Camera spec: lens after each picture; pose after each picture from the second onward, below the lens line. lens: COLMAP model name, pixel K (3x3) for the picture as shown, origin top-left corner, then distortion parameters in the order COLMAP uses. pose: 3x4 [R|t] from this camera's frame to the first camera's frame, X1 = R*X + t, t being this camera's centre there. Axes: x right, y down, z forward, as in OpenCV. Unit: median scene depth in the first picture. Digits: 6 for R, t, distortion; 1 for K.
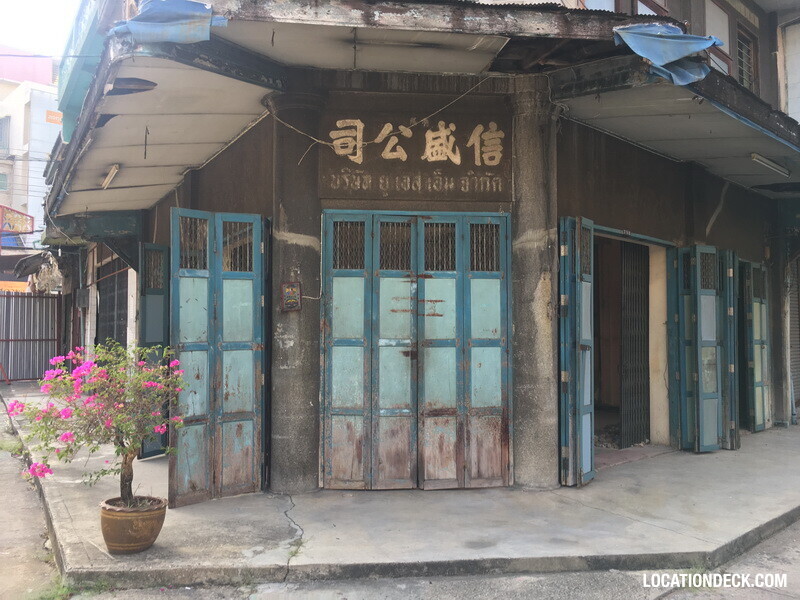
lens RADIAL K [[680.1, 0, 400.0], [0, 680.1, 300.0], [0, 0, 1]] dist [0.075467, -0.105299]
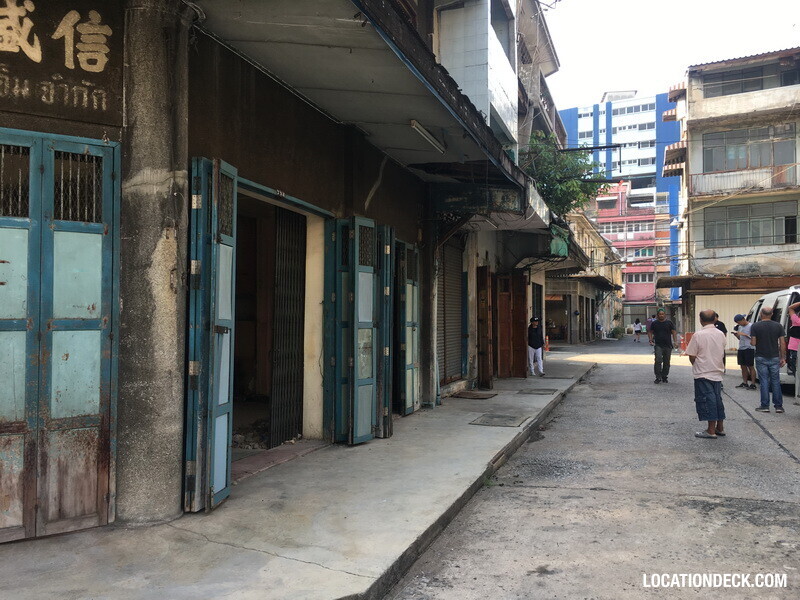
lens RADIAL K [[682.8, 0, 402.3], [0, 682.8, 294.8], [0, 0, 1]] dist [0.096066, -0.136416]
pose [[0.887883, 0.016176, 0.459784, 0.094972], [-0.021270, 0.999756, 0.005901, 0.021360], [-0.459577, -0.015019, 0.888011, 0.218980]]
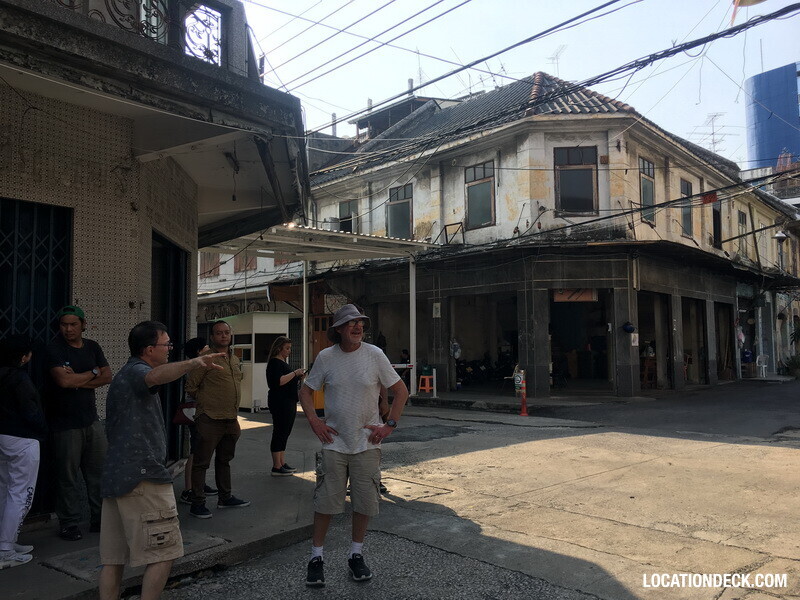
lens RADIAL K [[679.2, 0, 400.0], [0, 679.2, 300.0], [0, 0, 1]] dist [0.072935, -0.101474]
pose [[0.988269, 0.000298, 0.152721, 2.622816], [0.002971, 0.999771, -0.021178, 0.119285], [-0.152693, 0.021384, 0.988042, 2.075338]]
